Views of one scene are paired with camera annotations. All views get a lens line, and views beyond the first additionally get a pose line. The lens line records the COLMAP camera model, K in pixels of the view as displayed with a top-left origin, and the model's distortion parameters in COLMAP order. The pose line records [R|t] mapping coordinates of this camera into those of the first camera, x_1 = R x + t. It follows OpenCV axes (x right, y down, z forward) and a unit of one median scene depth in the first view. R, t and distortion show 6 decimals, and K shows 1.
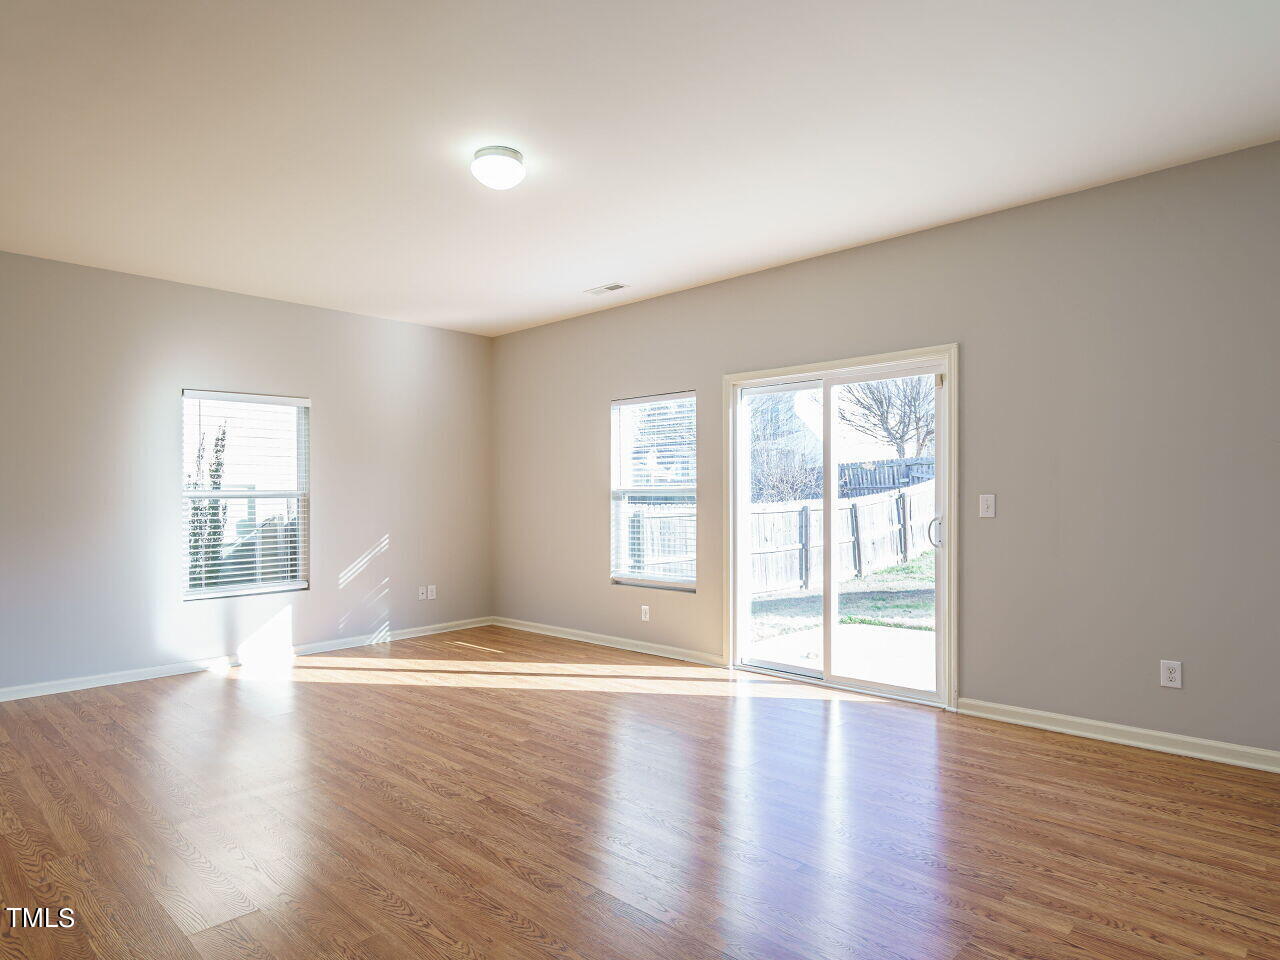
lens RADIAL K [[735.7, 0, 636.2], [0, 735.7, 493.3], [0, 0, 1]] dist [0.000315, 0.001185]
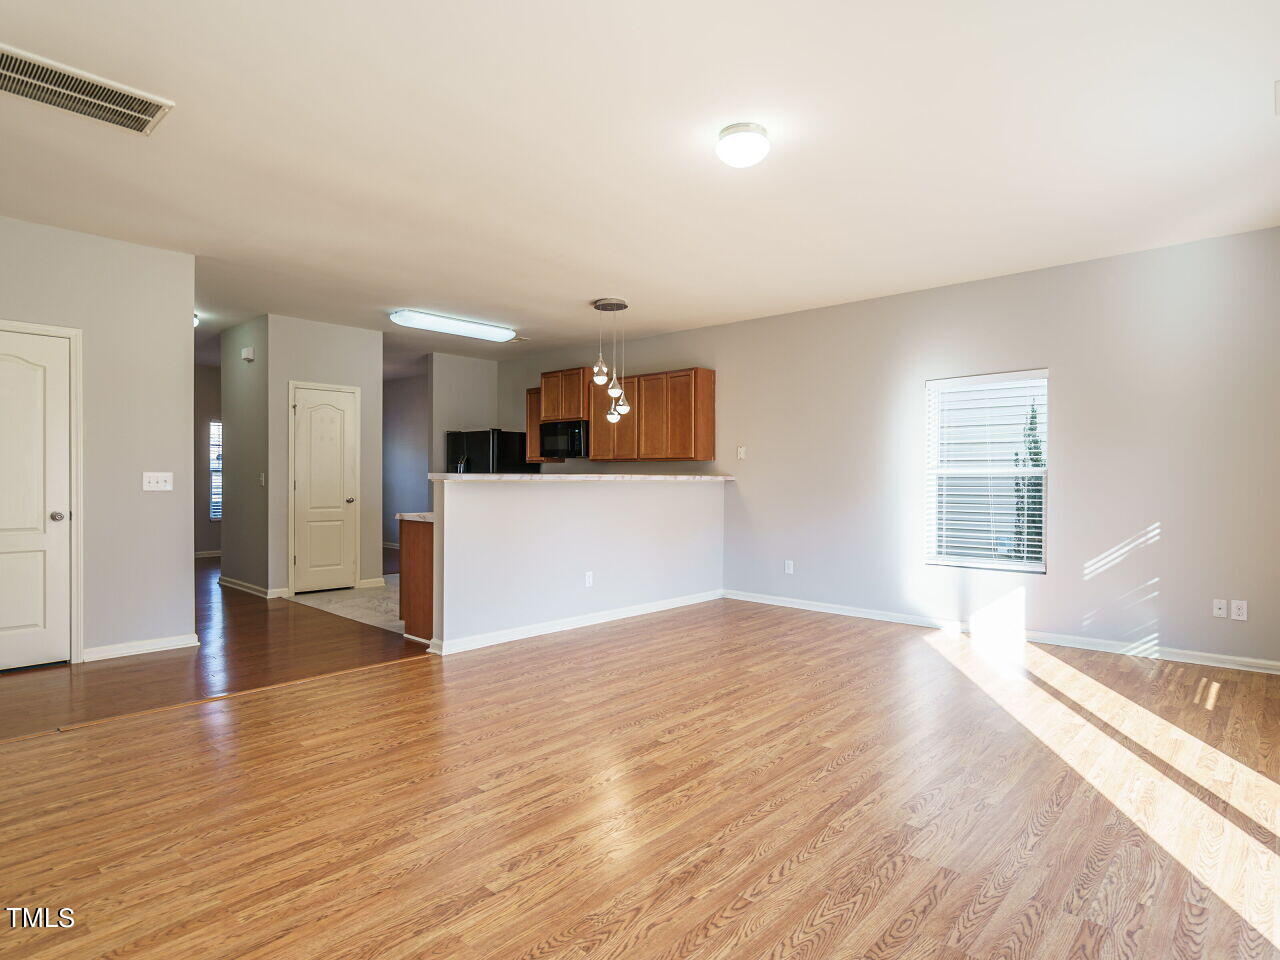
lens RADIAL K [[704.1, 0, 633.5], [0, 704.1, 469.2], [0, 0, 1]] dist [-0.008527, 0.004715]
pose [[0.031418, -0.003512, -0.999500, 0.496465], [0.002525, 0.999991, -0.003434, 0.000054], [0.999503, -0.002416, 0.031426, 0.525540]]
